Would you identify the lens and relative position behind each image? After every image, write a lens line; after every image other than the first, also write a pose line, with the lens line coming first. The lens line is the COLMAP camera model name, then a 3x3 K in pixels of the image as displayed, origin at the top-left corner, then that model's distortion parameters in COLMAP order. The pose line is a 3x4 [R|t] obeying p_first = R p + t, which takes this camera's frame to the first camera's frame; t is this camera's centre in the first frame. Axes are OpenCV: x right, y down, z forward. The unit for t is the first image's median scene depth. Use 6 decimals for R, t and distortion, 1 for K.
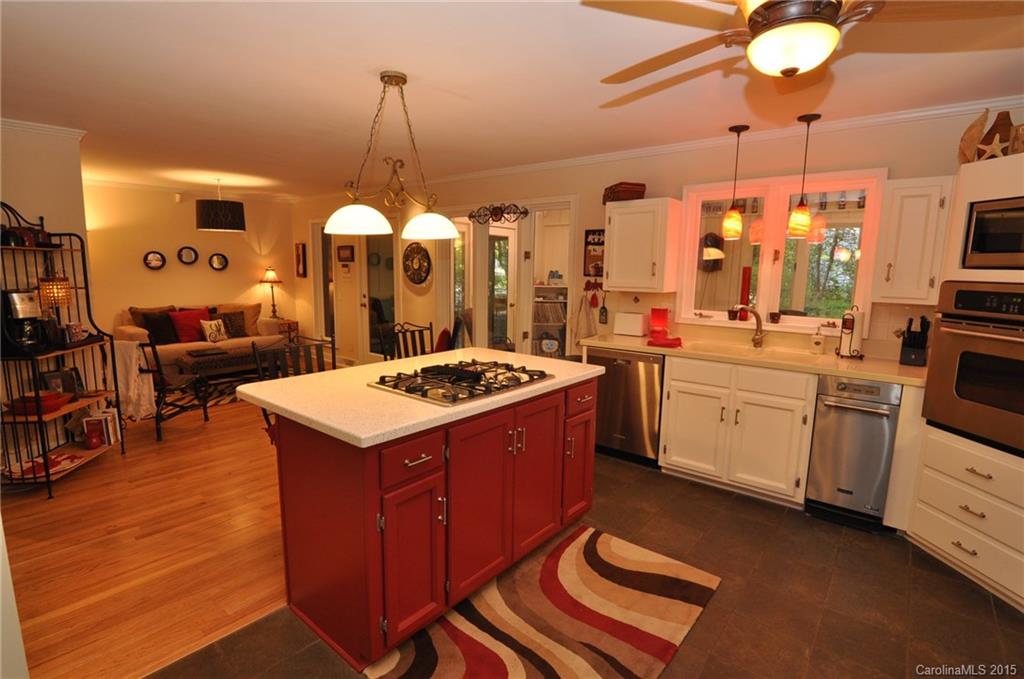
lens RADIAL K [[489.6, 0, 508.5], [0, 489.6, 340.1], [0, 0, 1]] dist [-0.006578, -0.009064]
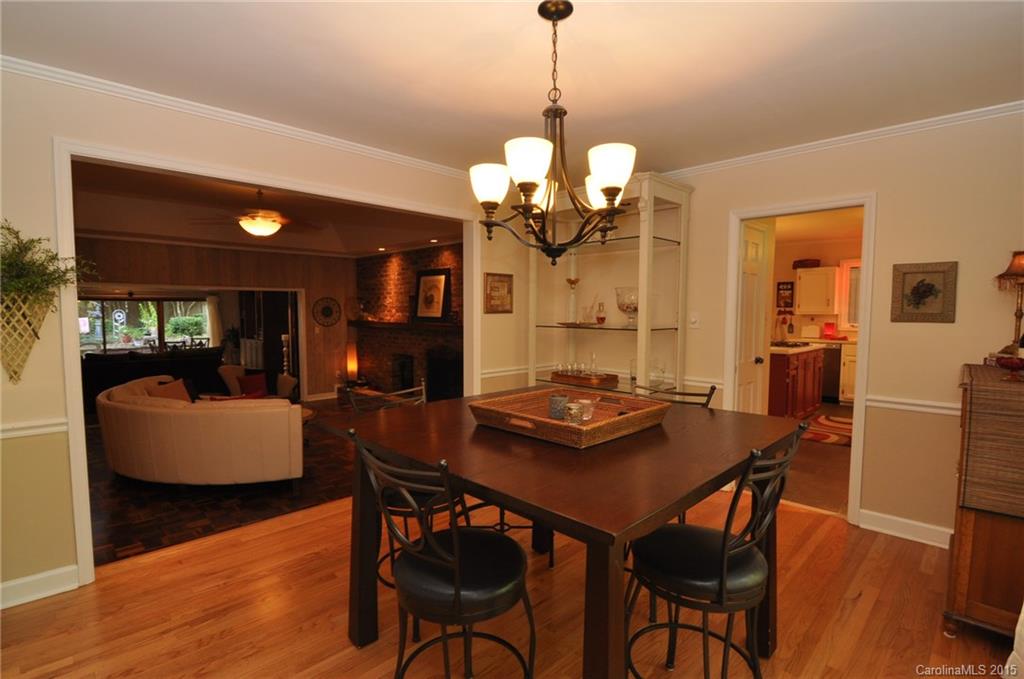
lens RADIAL K [[489.6, 0, 508.5], [0, 489.6, 340.1], [0, 0, 1]] dist [-0.006578, -0.009064]
pose [[0.995294, -0.008652, -0.096511, -0.748369], [0.000440, 0.996398, -0.084794, 0.162352], [0.096897, 0.084353, 0.991713, -0.997975]]
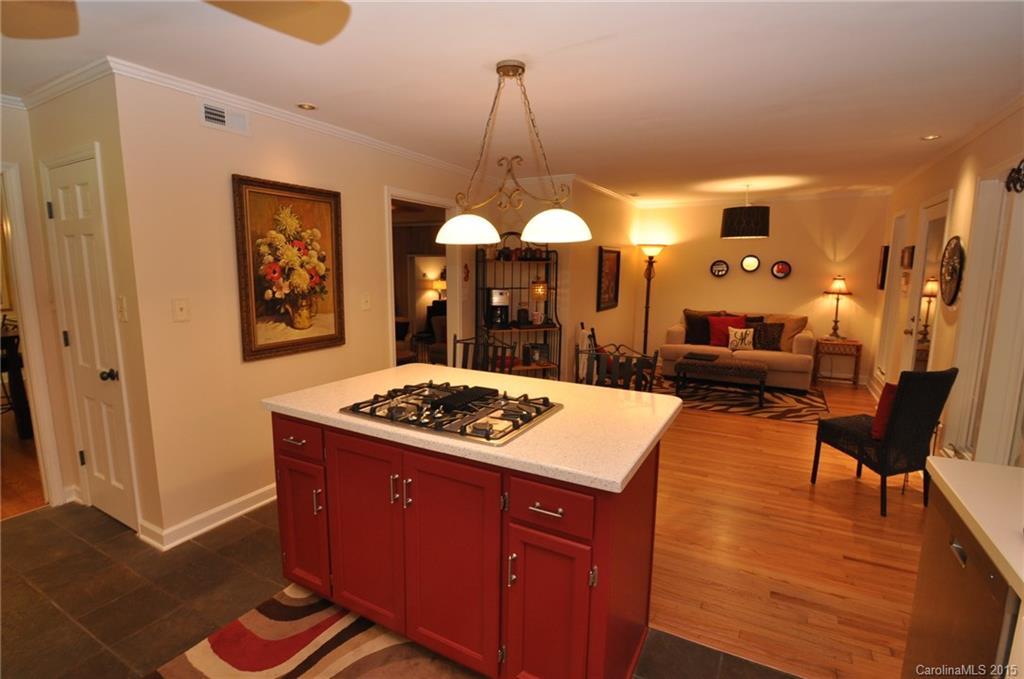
lens RADIAL K [[489.6, 0, 508.5], [0, 489.6, 340.1], [0, 0, 1]] dist [-0.006578, -0.009064]
pose [[0.182811, 0.133441, -0.974050, 0.459015], [-0.148969, 0.983066, 0.106718, -0.086492], [0.971796, 0.125594, 0.199594, 0.561945]]
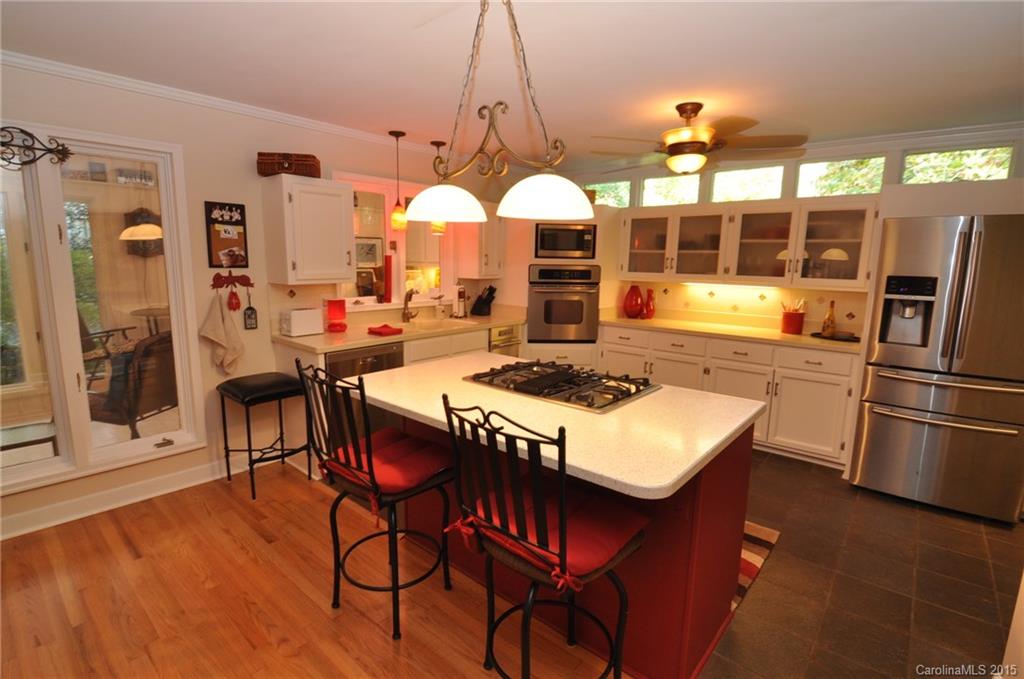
lens RADIAL K [[478.6, 0, 529.6], [0, 478.6, 343.9], [0, 0, 1]] dist [-0.024569, -0.000241]
pose [[0.007363, -0.185886, 0.982544, -0.595354], [0.130834, 0.974303, 0.183347, -0.099705], [-0.991377, 0.127200, 0.031494, 0.605345]]
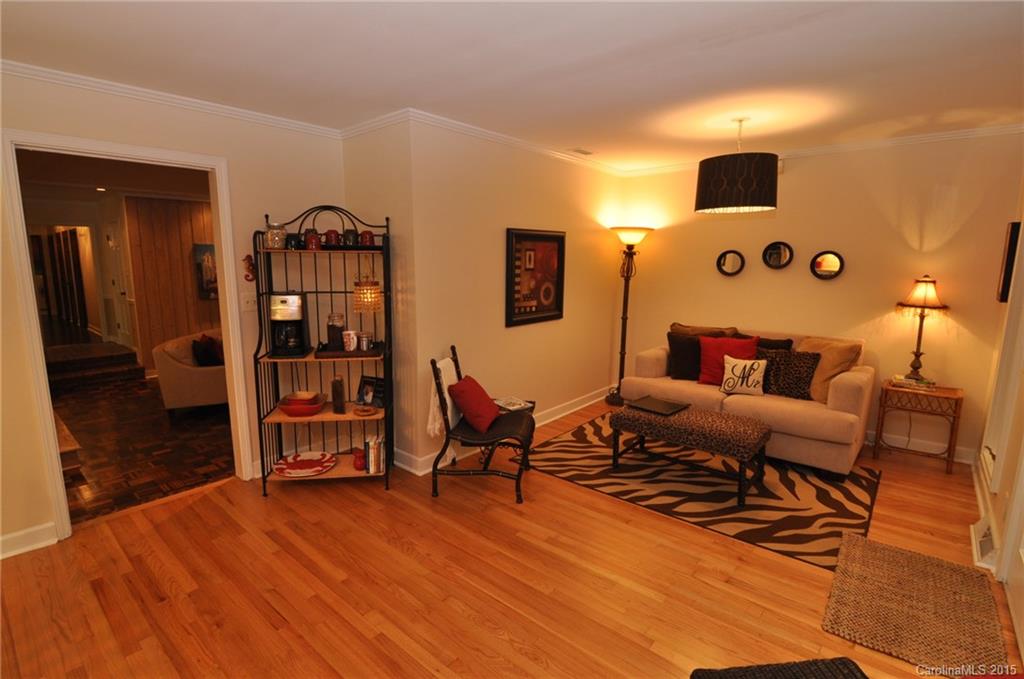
lens RADIAL K [[489.6, 0, 508.5], [0, 489.6, 340.1], [0, 0, 1]] dist [-0.006578, -0.009064]
pose [[-0.017940, 0.148223, -0.988791, 0.014731], [-0.155199, 0.976551, 0.149204, -0.180561], [0.987720, 0.156136, 0.005485, 1.140880]]
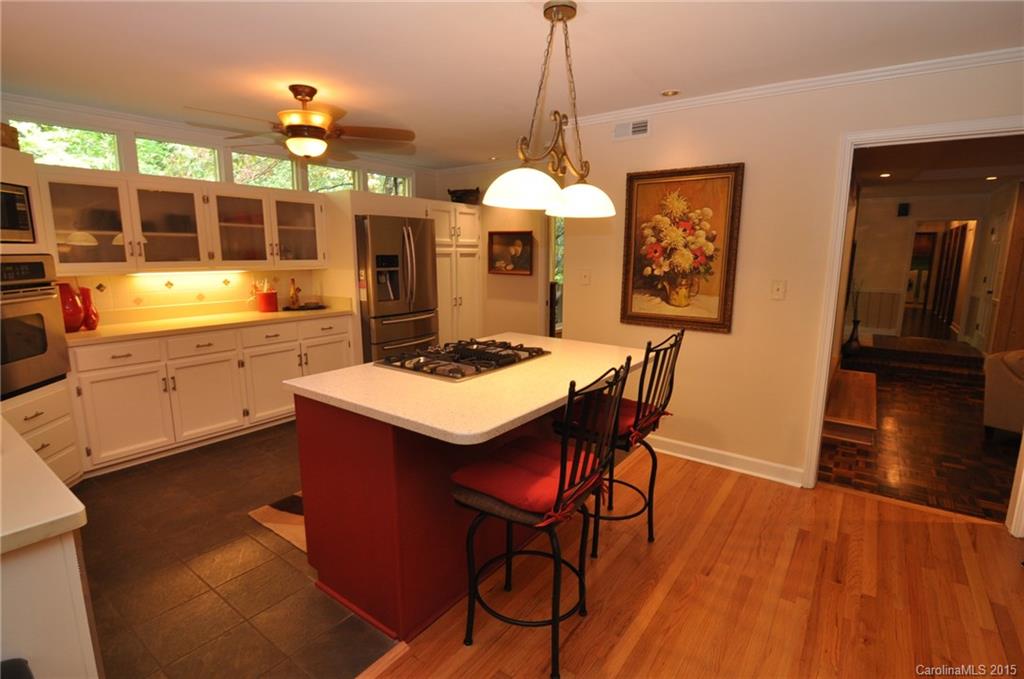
lens RADIAL K [[489.6, 0, 508.5], [0, 489.6, 340.1], [0, 0, 1]] dist [-0.006578, -0.009064]
pose [[-0.998313, -0.008416, -0.057445, -0.067839], [-0.026292, 0.947700, 0.318078, -0.177828], [0.051764, 0.319052, -0.946323, 1.219283]]
